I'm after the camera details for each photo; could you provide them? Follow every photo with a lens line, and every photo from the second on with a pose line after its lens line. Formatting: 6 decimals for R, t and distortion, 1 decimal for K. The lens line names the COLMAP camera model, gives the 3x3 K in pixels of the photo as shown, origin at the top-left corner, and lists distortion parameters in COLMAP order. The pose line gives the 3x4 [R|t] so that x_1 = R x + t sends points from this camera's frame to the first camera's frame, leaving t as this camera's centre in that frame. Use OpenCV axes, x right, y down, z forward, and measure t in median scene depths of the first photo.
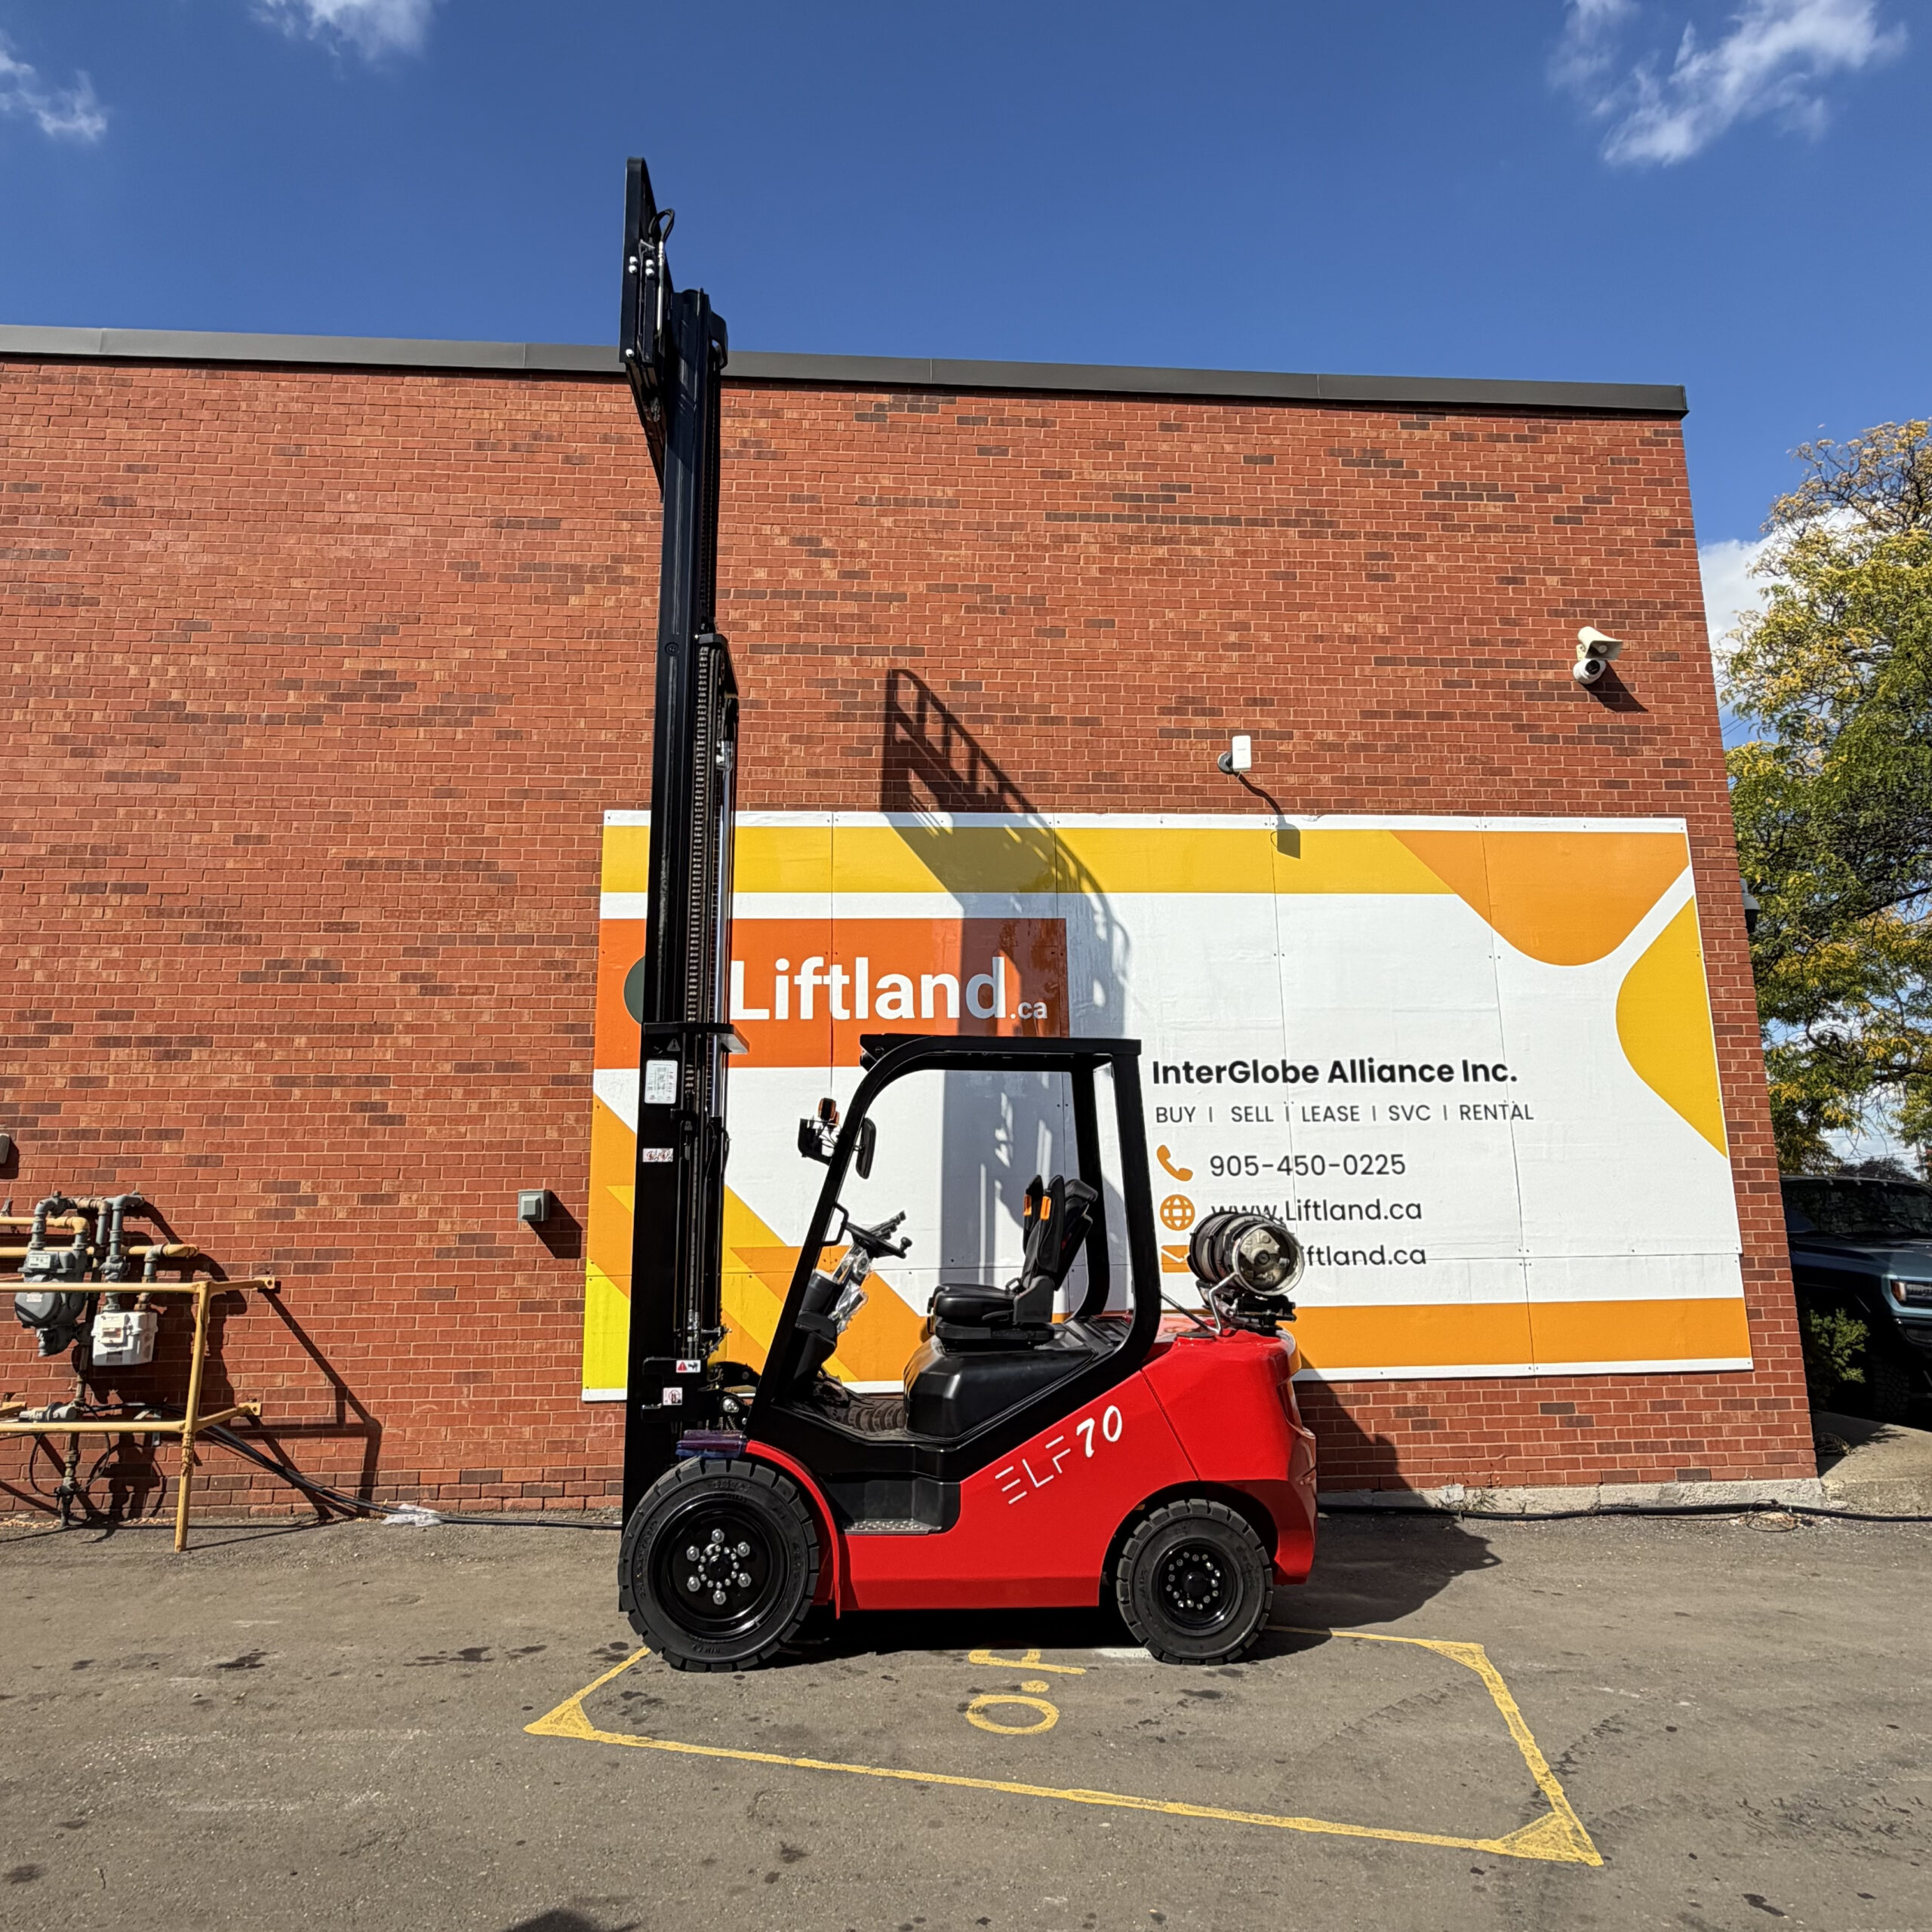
lens RADIAL K [[1306.9, 0, 961.8], [0, 1306.9, 951.6], [0, 0, 1]] dist [0.002456, 0.001647]
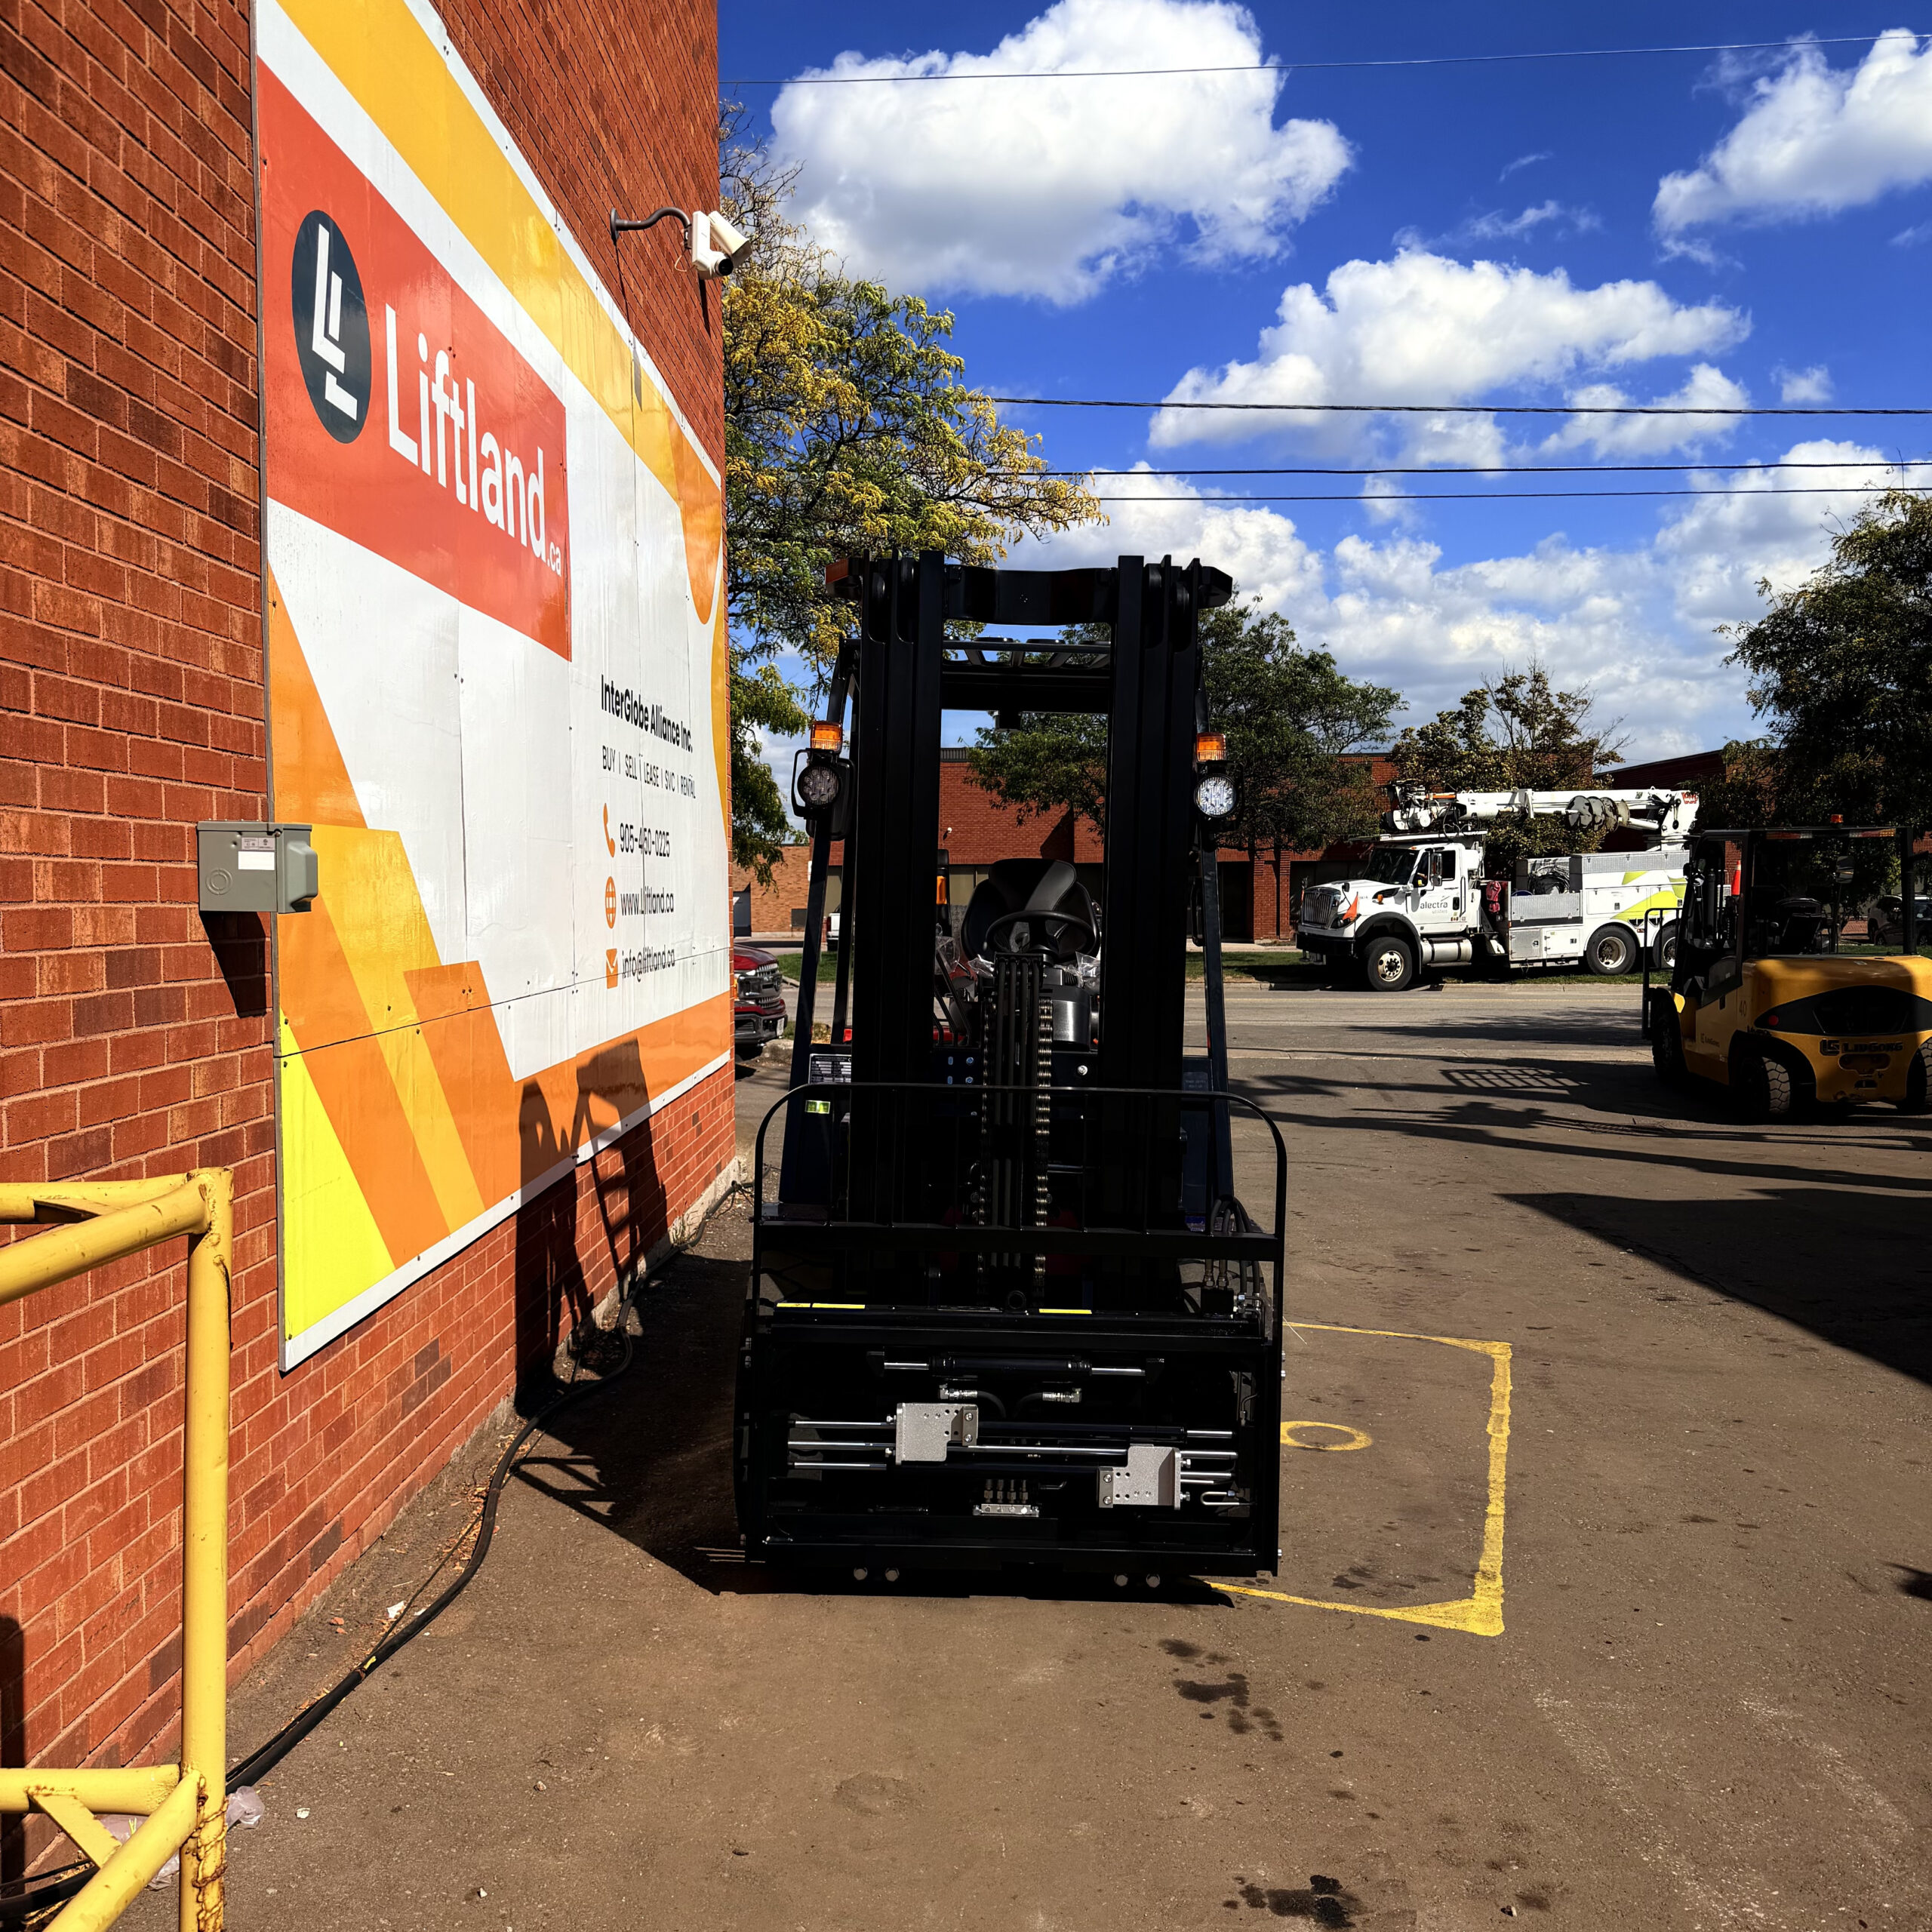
lens RADIAL K [[1799.6, 0, 963.7], [0, 1799.6, 961.3], [0, 0, 1]] dist [0.160115, -0.310528]
pose [[0.080104, -0.025840, 0.996452, -0.777093], [-0.194019, 0.980140, 0.041014, 0.158619], [-0.977722, -0.196616, 0.073500, 0.759457]]
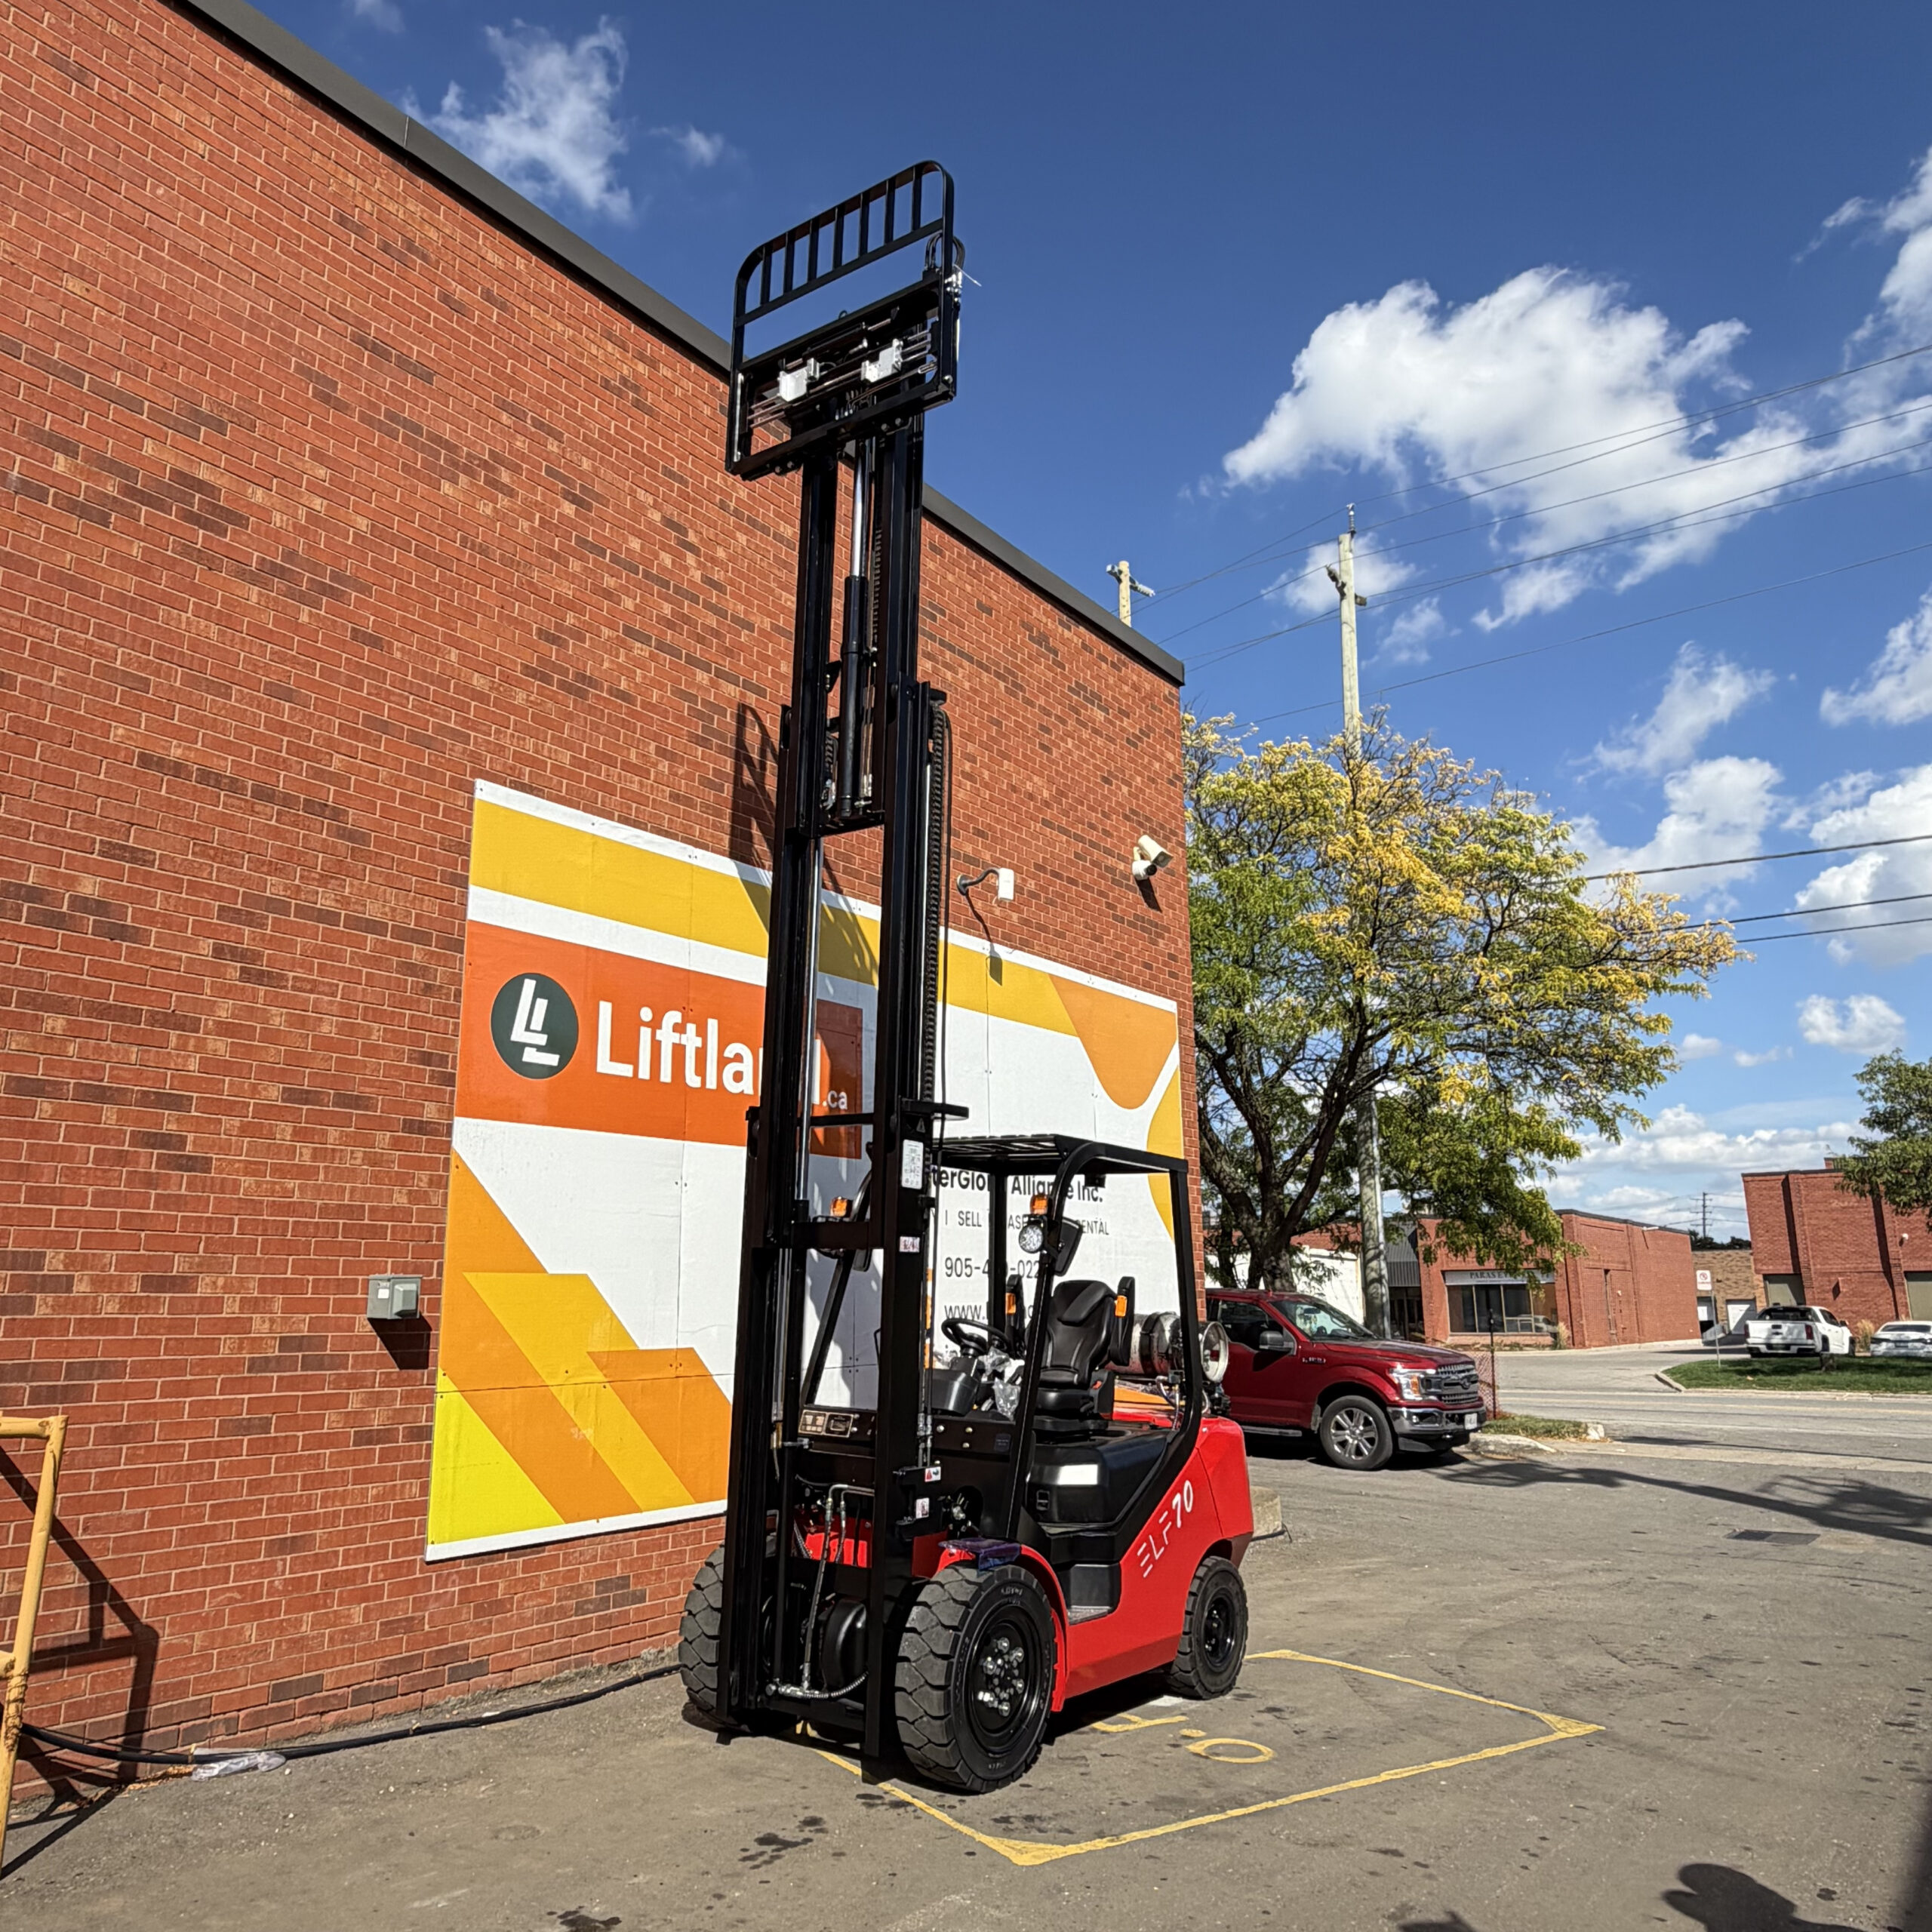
lens RADIAL K [[1509.9, 0, 964.9], [0, 1509.9, 950.3], [0, 0, 1]] dist [0.001348, 0.000198]
pose [[0.643717, 0.183577, 0.742918, -0.766702], [-0.153289, 0.982057, -0.109848, 0.046795], [-0.749754, -0.043170, 0.660307, 0.207149]]
